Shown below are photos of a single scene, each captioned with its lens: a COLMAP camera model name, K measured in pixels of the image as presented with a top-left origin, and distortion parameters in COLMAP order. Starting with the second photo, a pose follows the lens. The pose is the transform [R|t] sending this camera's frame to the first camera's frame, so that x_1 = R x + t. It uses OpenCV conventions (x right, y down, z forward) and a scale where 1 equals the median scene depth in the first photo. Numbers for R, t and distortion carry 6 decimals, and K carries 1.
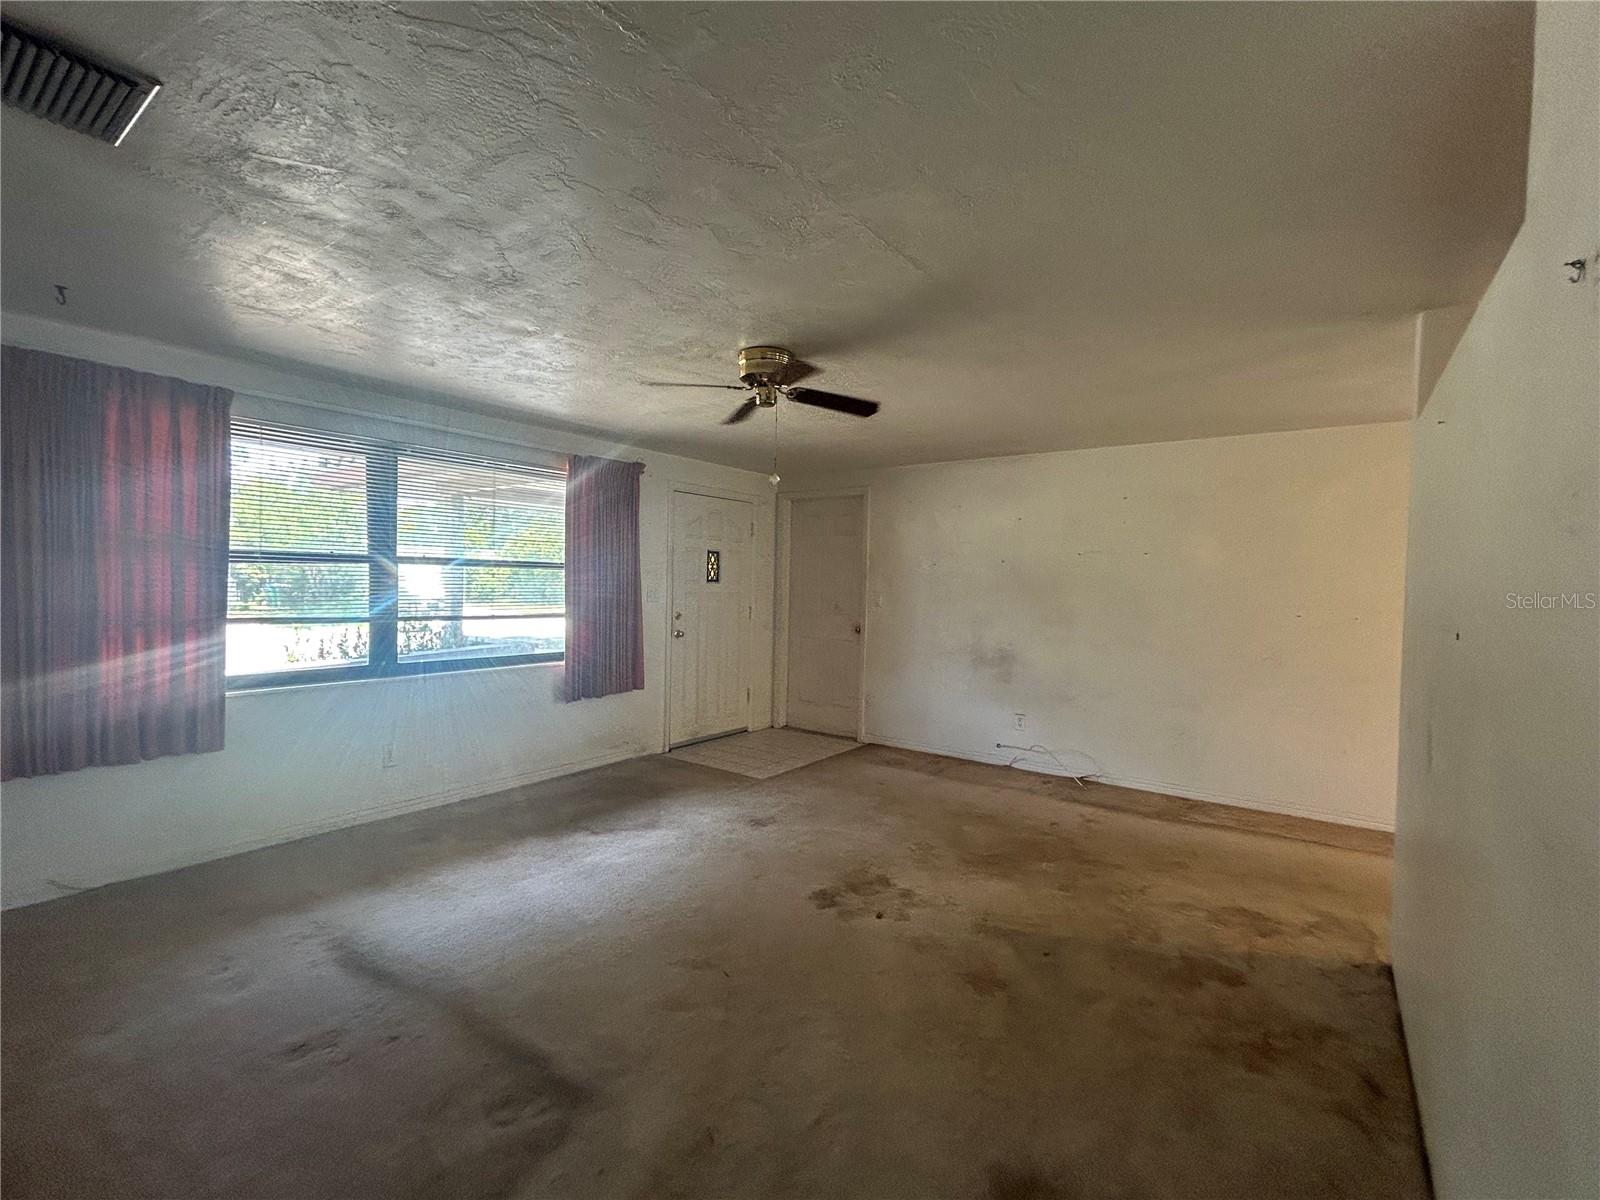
lens RADIAL K [[703.6, 0, 812.1], [0, 703.6, 594.0], [0, 0, 1]] dist [-0.003768, -0.000347]
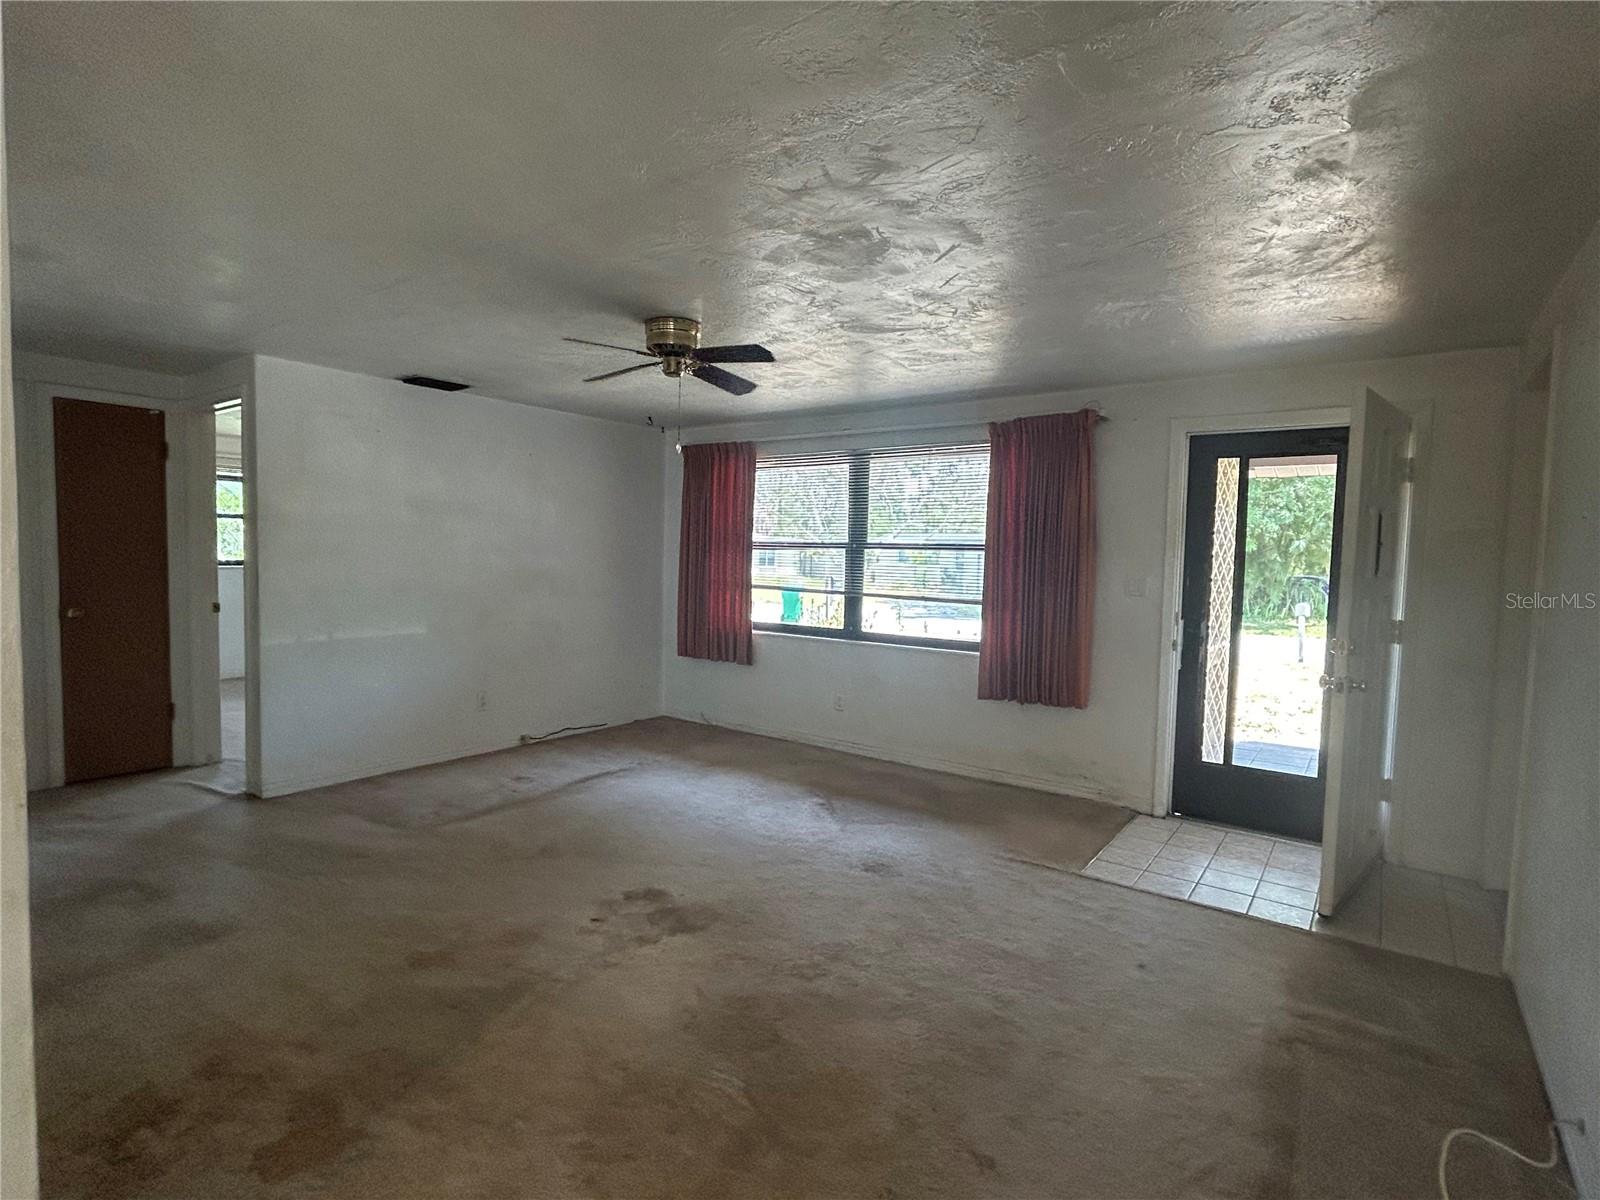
lens RADIAL K [[809.4, 0, 807.2], [0, 809.4, 602.9], [0, 0, 1]] dist [-0.002624, 0.002961]
pose [[-0.002577, 0.043546, -0.999048, 0.873676], [-0.043679, 0.998093, 0.043617, -0.005387], [0.999042, 0.043750, -0.000670, 0.982175]]
